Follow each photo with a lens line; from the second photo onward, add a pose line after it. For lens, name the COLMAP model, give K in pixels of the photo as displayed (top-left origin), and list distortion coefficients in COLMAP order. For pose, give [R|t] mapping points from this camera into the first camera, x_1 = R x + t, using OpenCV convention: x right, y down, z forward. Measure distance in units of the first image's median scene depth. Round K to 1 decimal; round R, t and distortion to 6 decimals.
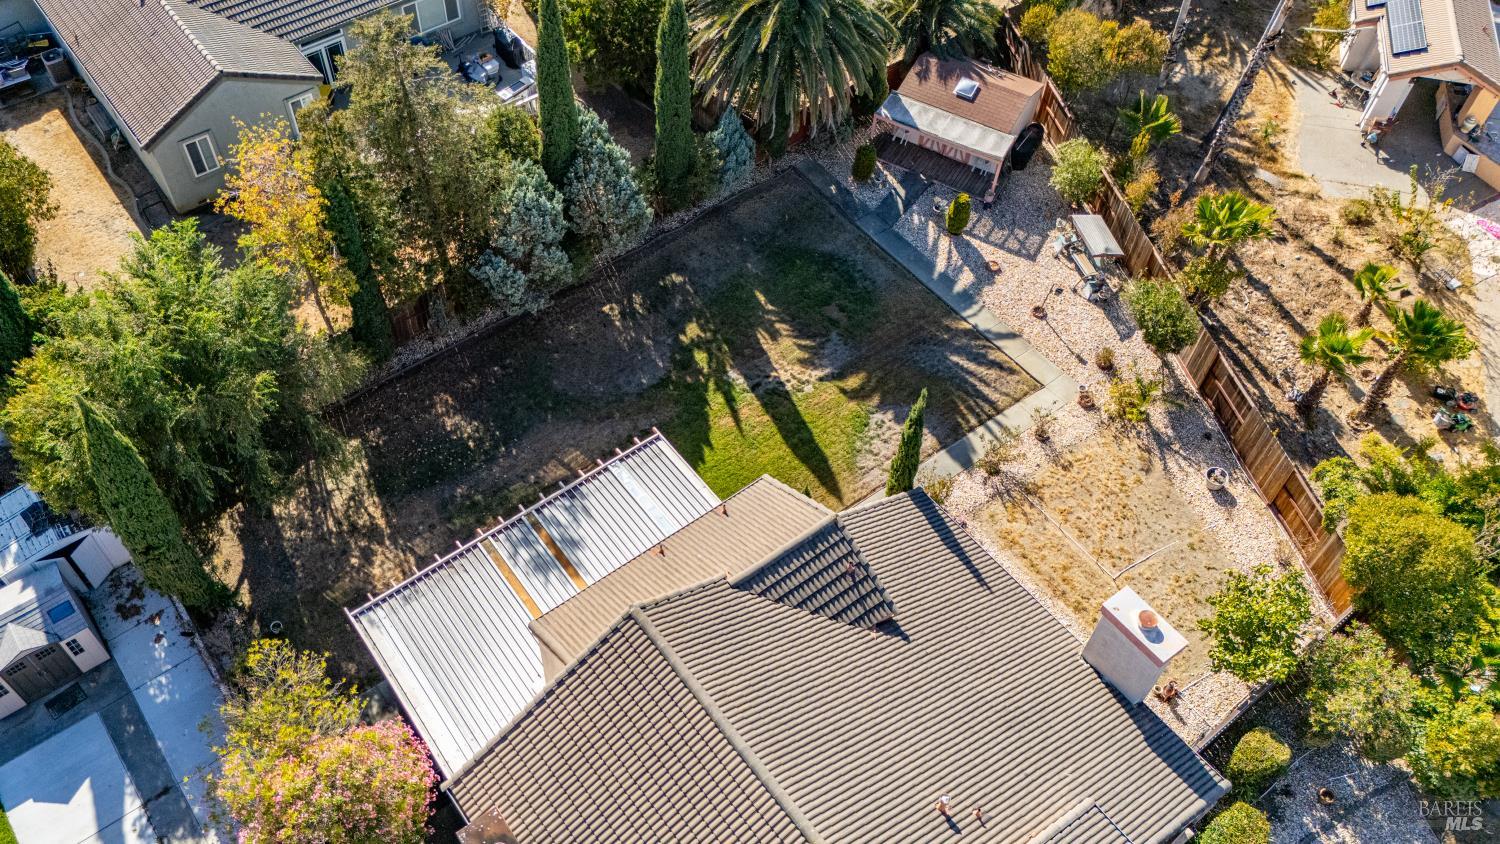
lens RADIAL K [[1108.0, 0, 689.3], [0, 1108.0, 395.7], [0, 0, 1]] dist [0.073280, -0.072051]
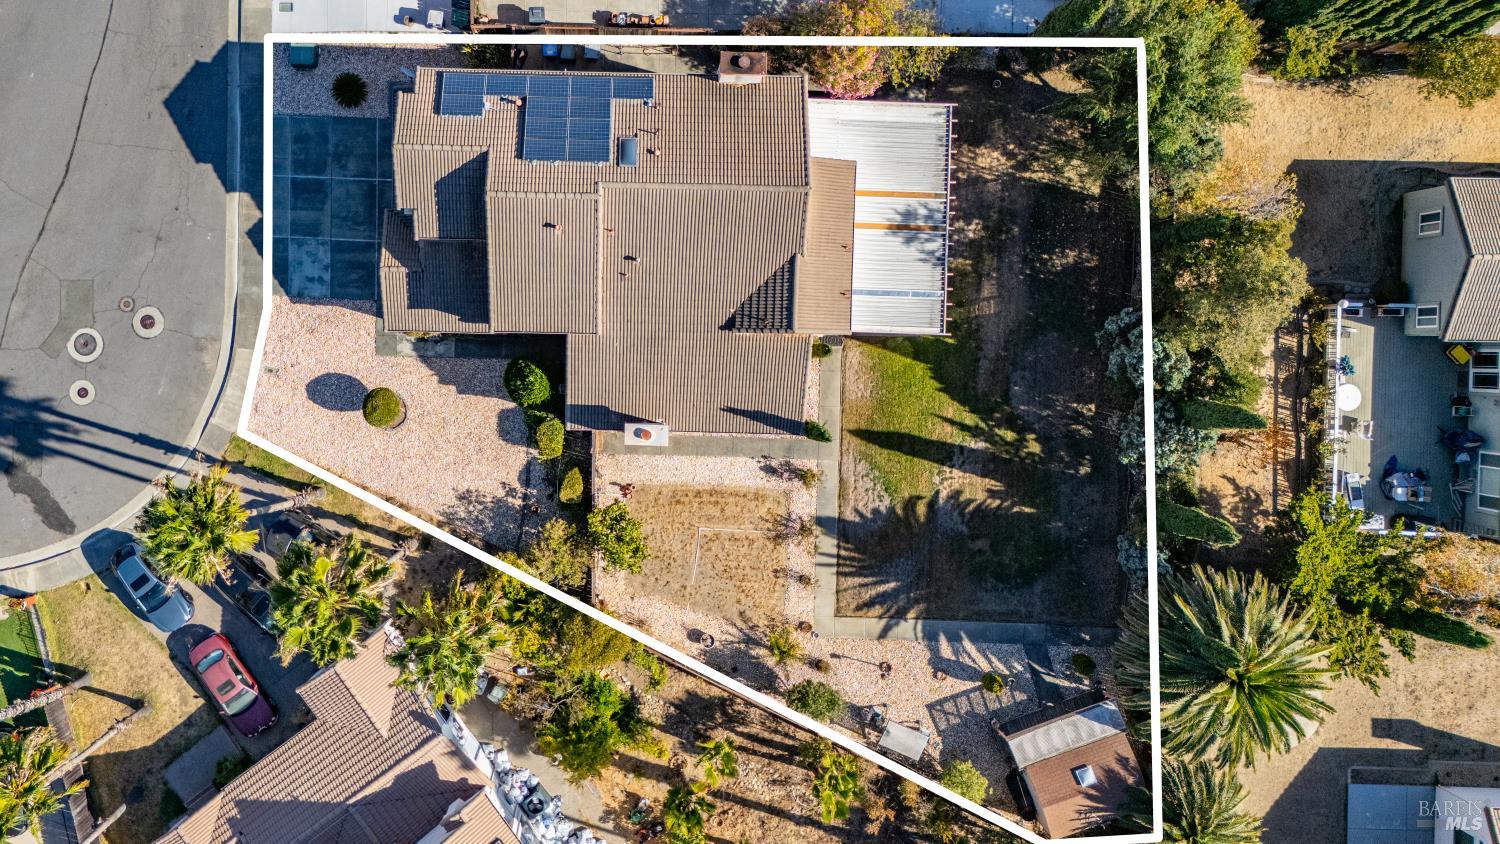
lens RADIAL K [[1108.0, 0, 741.5], [0, 1108.0, 416.9], [0, 0, 1]] dist [0.073280, -0.072051]
pose [[-0.600691, 0.799478, -0.002162, 0.194671], [-0.666997, -0.499655, 0.552684, -0.566196], [0.440779, 0.333435, 0.833388, -0.270545]]
